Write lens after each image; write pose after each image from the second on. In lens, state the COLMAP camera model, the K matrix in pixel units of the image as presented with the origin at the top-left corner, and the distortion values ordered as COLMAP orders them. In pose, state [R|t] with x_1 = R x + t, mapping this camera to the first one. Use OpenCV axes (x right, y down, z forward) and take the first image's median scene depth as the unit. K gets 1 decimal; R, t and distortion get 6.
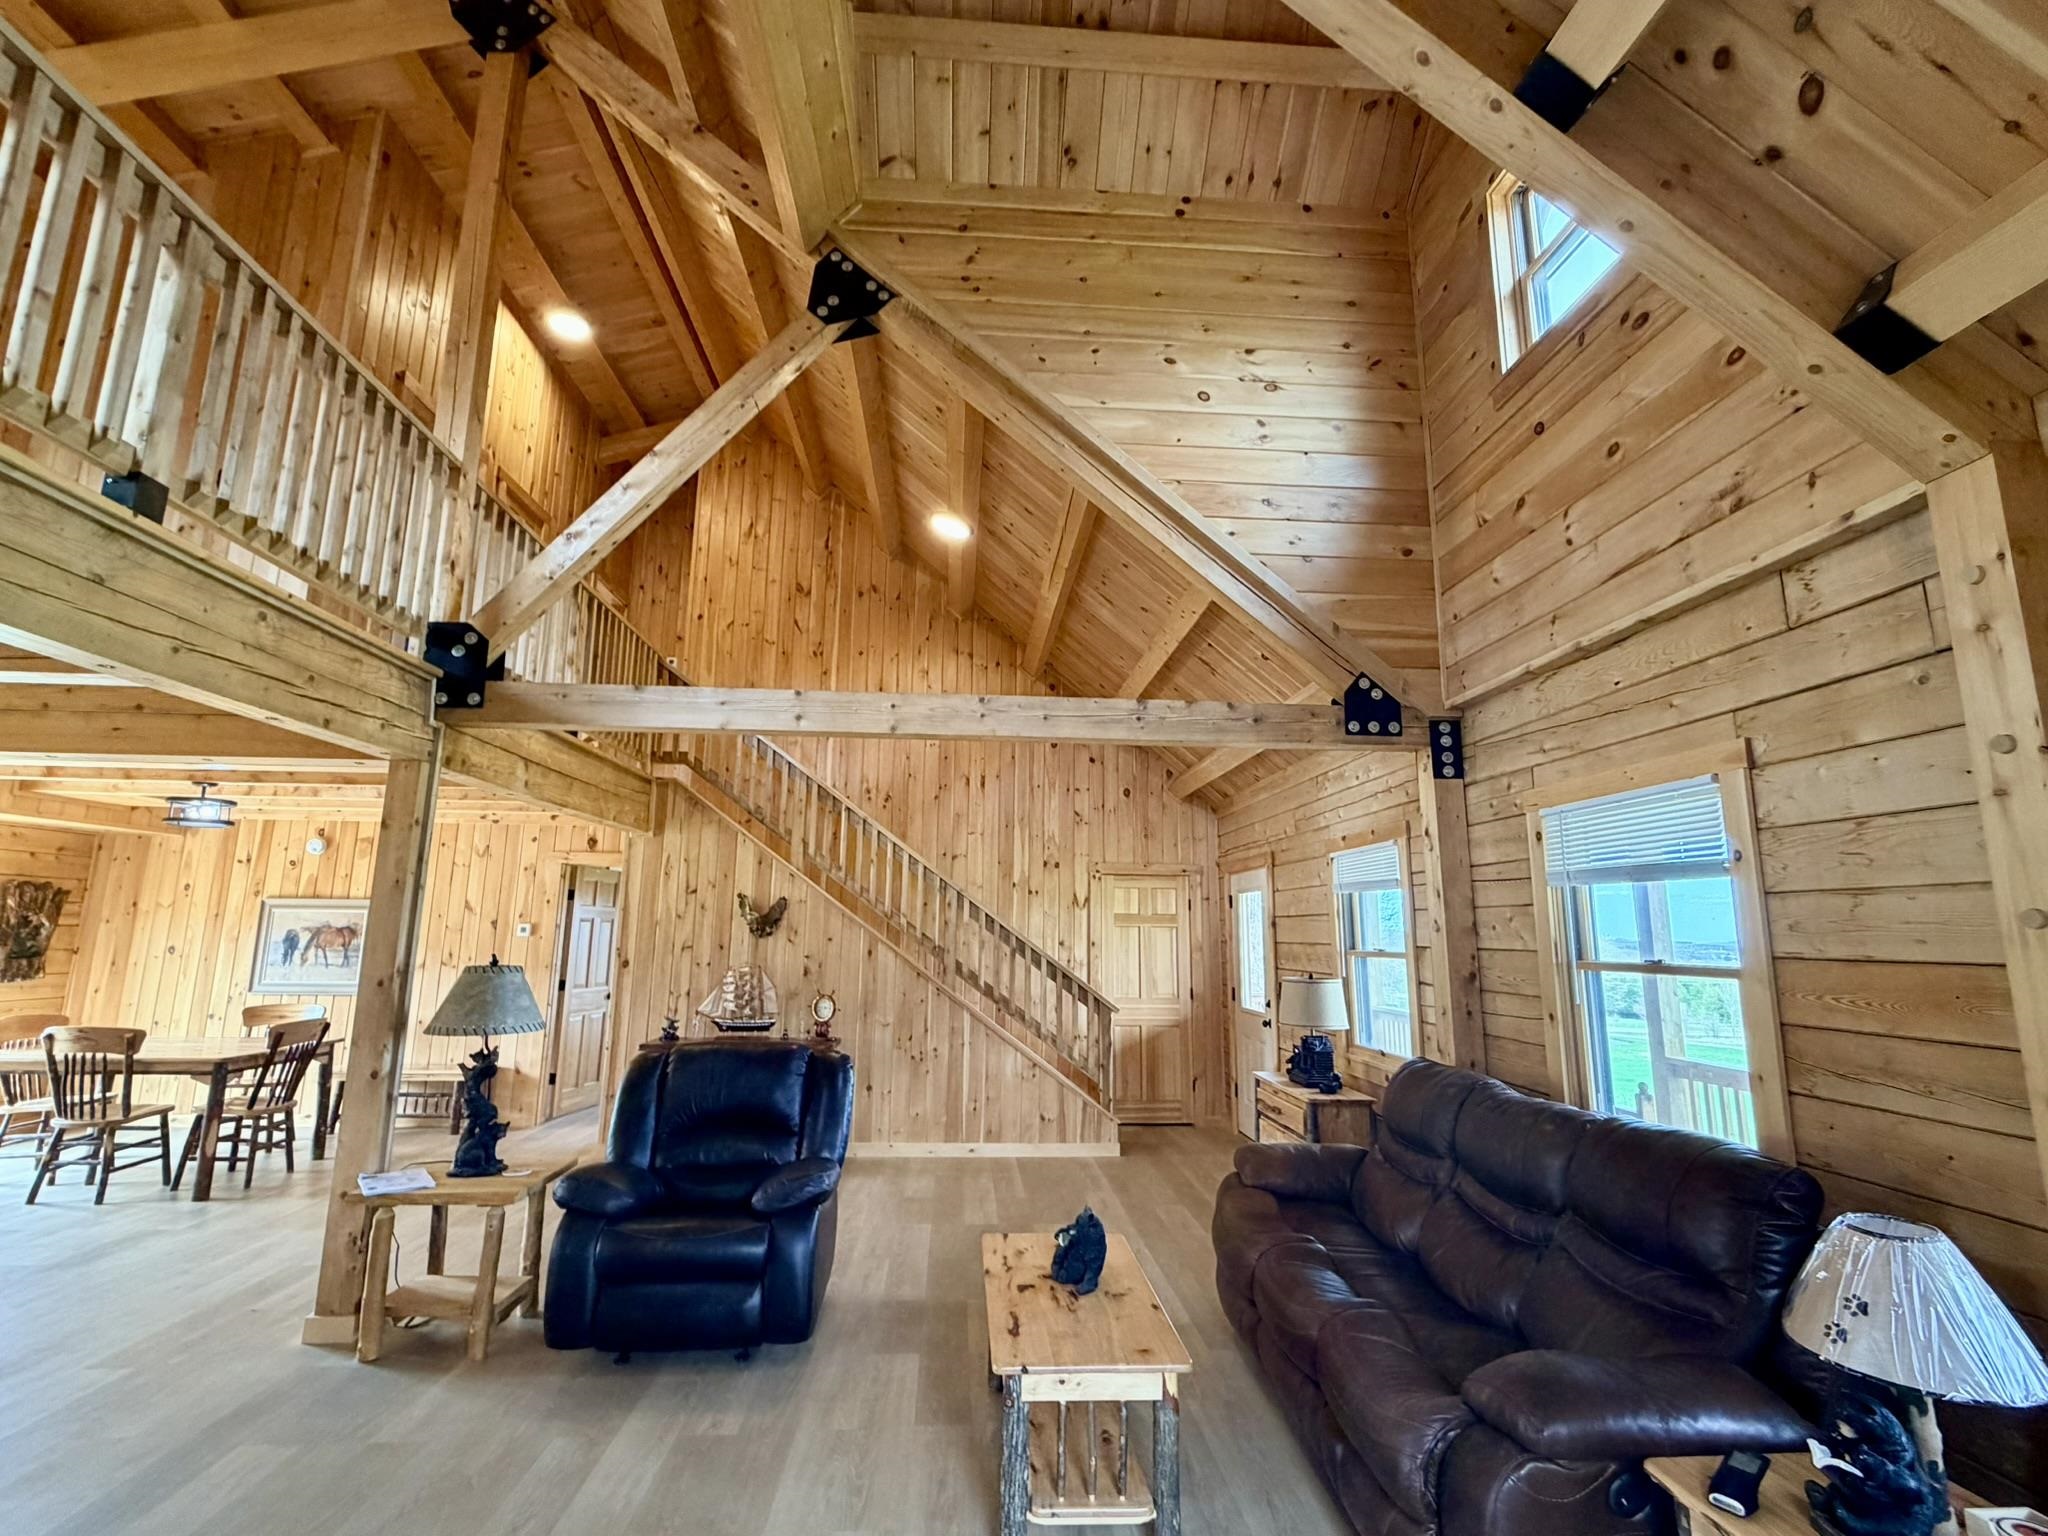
lens RADIAL K [[912.6, 0, 1023.2], [0, 912.6, 768.1], [0, 0, 1]] dist [-0.000618, -0.000041]
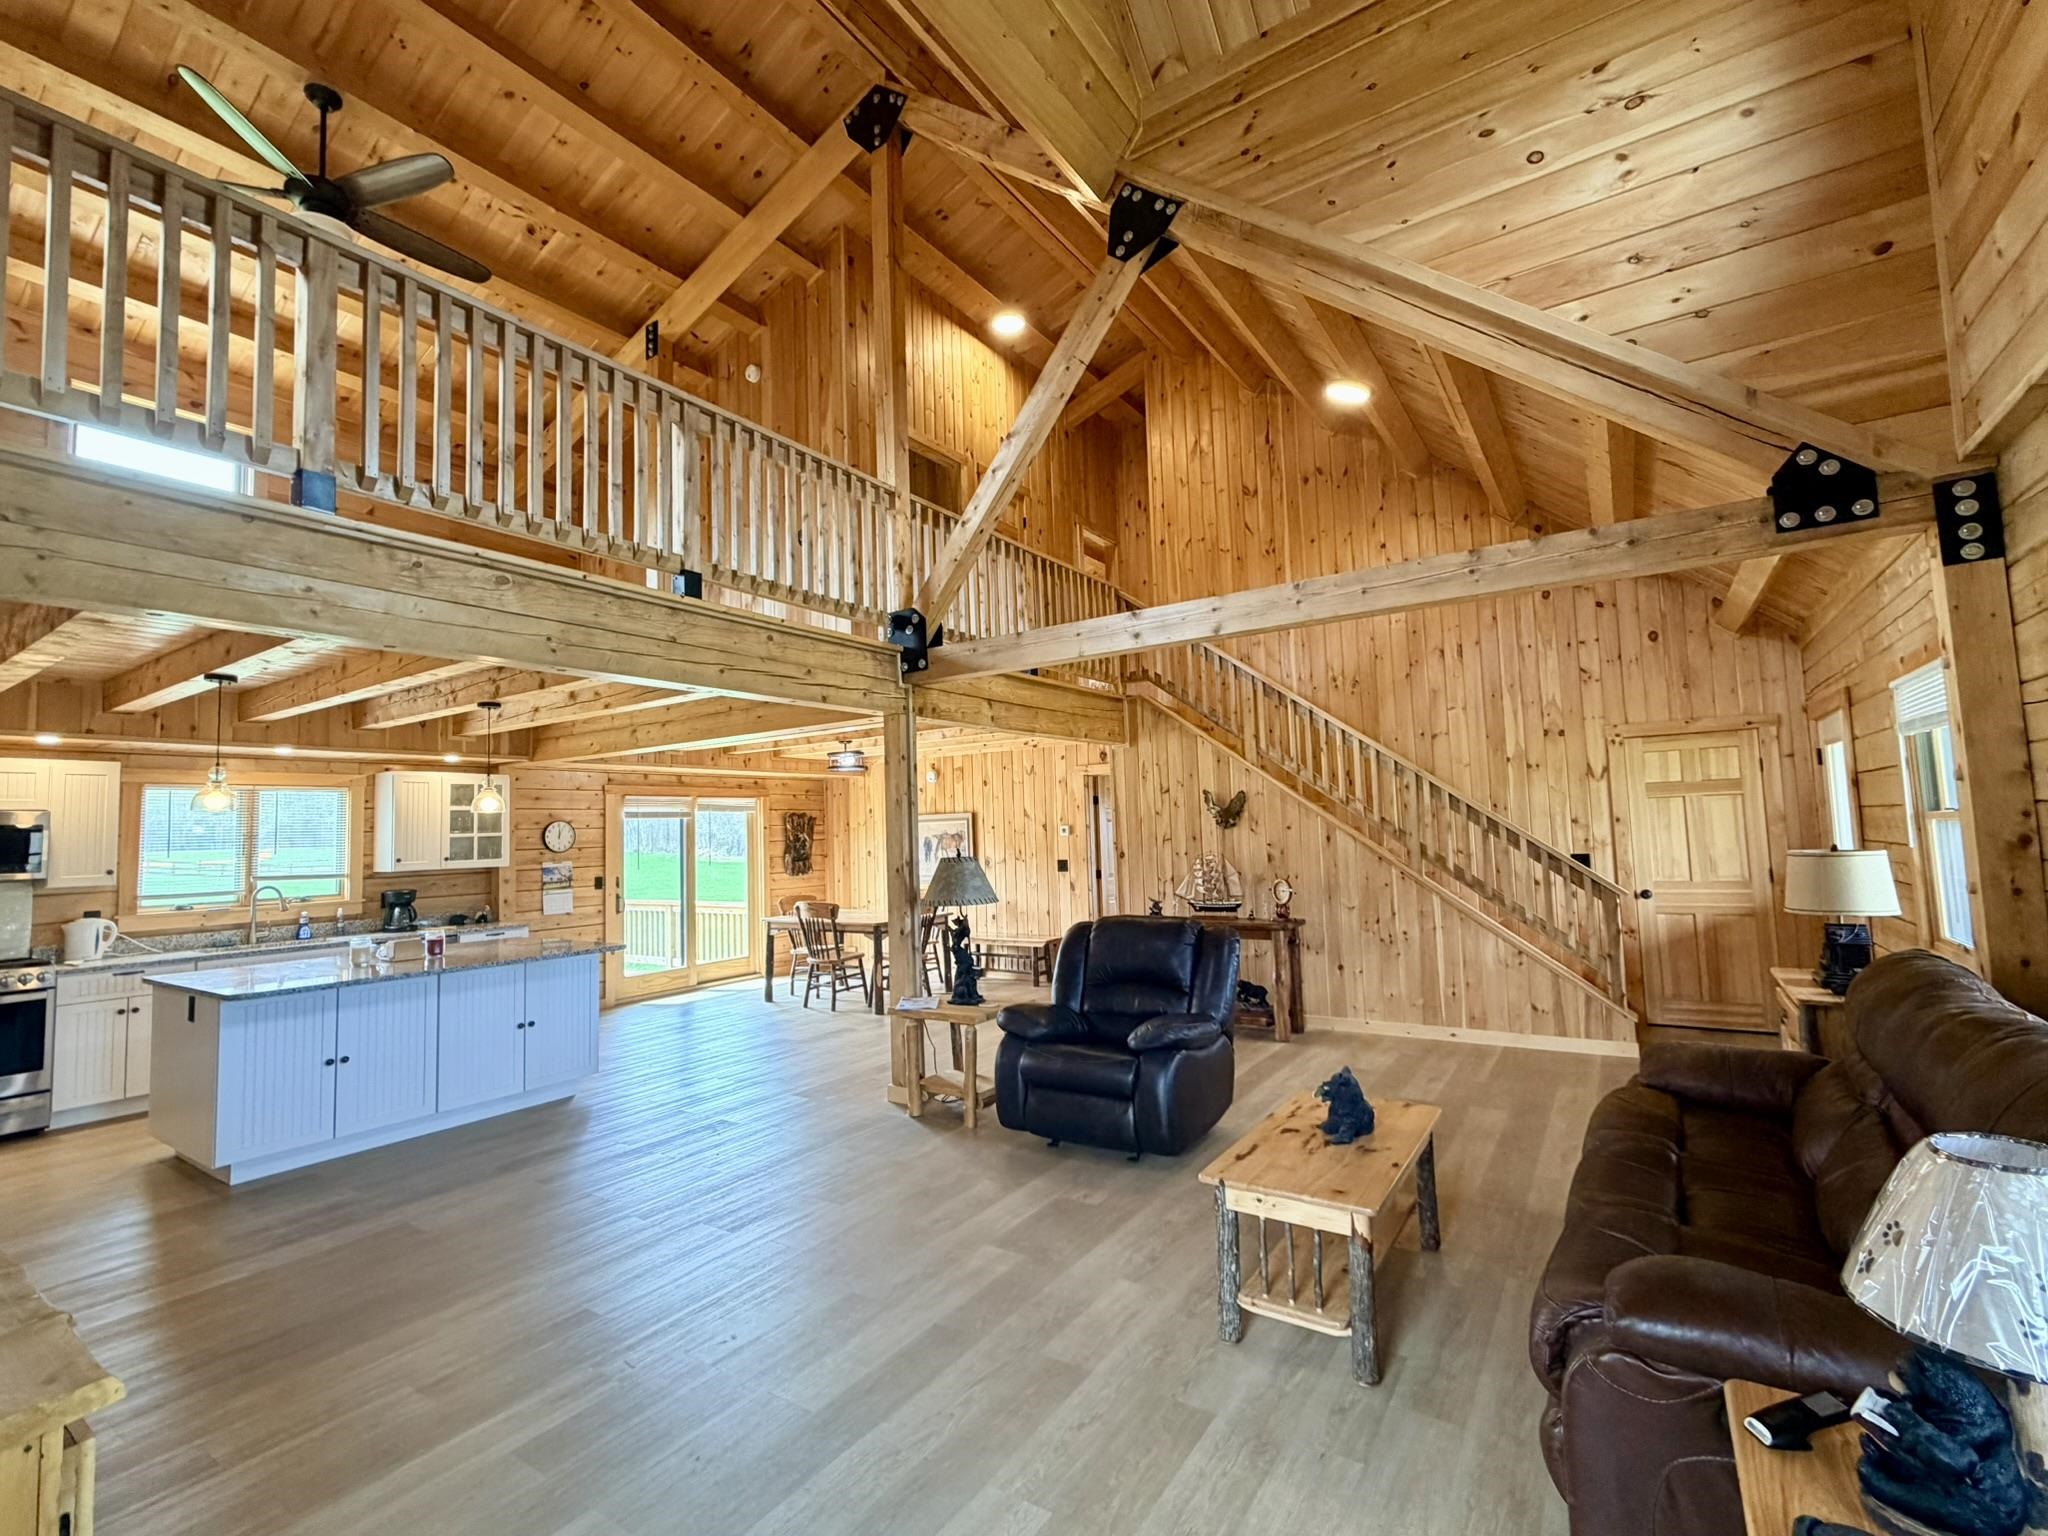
lens RADIAL K [[912.6, 0, 1023.4], [0, 912.6, 767.8], [0, 0, 1]] dist [-0.000618, -0.000041]
pose [[0.788953, -0.082330, -0.608913, 0.241384], [0.151435, 0.986468, 0.062831, 0.010425], [0.595501, -0.141782, 0.790745, 0.000202]]
